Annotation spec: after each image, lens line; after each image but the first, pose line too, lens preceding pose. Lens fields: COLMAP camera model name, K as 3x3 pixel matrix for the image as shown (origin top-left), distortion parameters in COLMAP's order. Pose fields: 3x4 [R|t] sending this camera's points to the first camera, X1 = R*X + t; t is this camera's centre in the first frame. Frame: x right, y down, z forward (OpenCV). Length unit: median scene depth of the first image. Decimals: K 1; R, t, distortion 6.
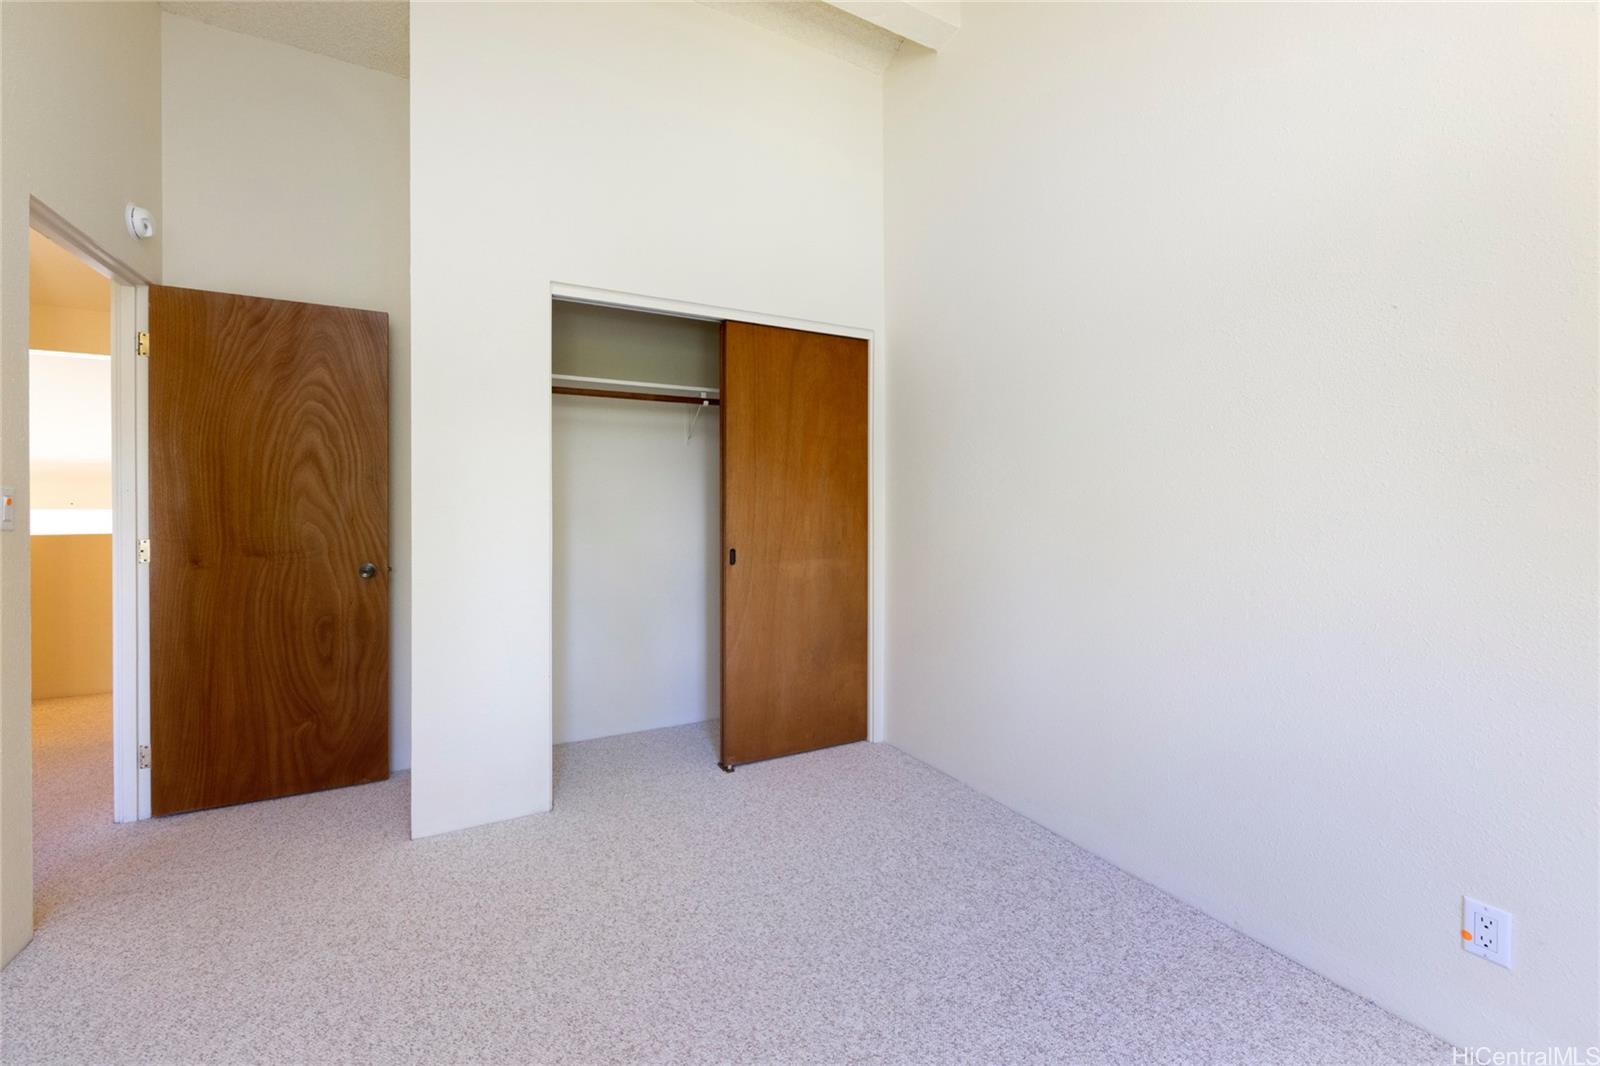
lens RADIAL K [[647.8, 0, 793.2], [0, 647.8, 518.8], [0, 0, 1]] dist [0.001599, 0.000165]
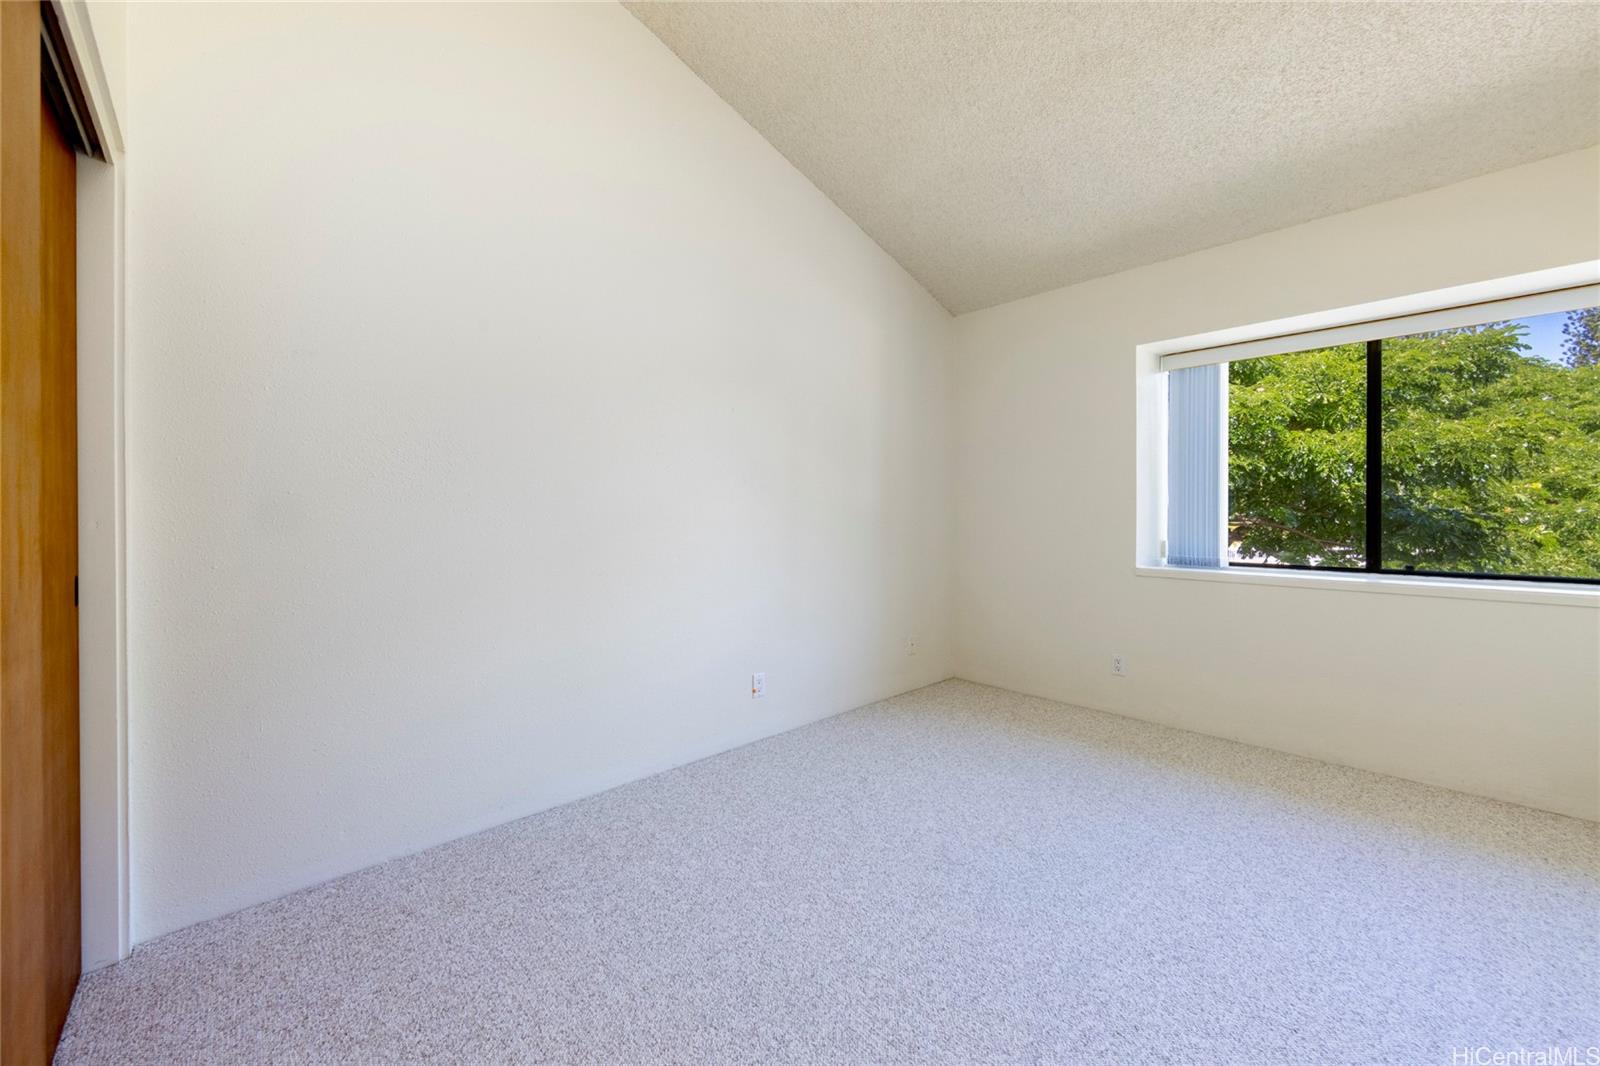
lens RADIAL K [[647.8, 0, 809.0], [0, 647.8, 523.9], [0, 0, 1]] dist [0.001599, 0.000165]
pose [[-0.303845, -0.008008, 0.952688, -0.853045], [0.013718, 0.999824, 0.012779, 0.010976], [-0.952623, 0.016952, -0.303681, 1.049170]]
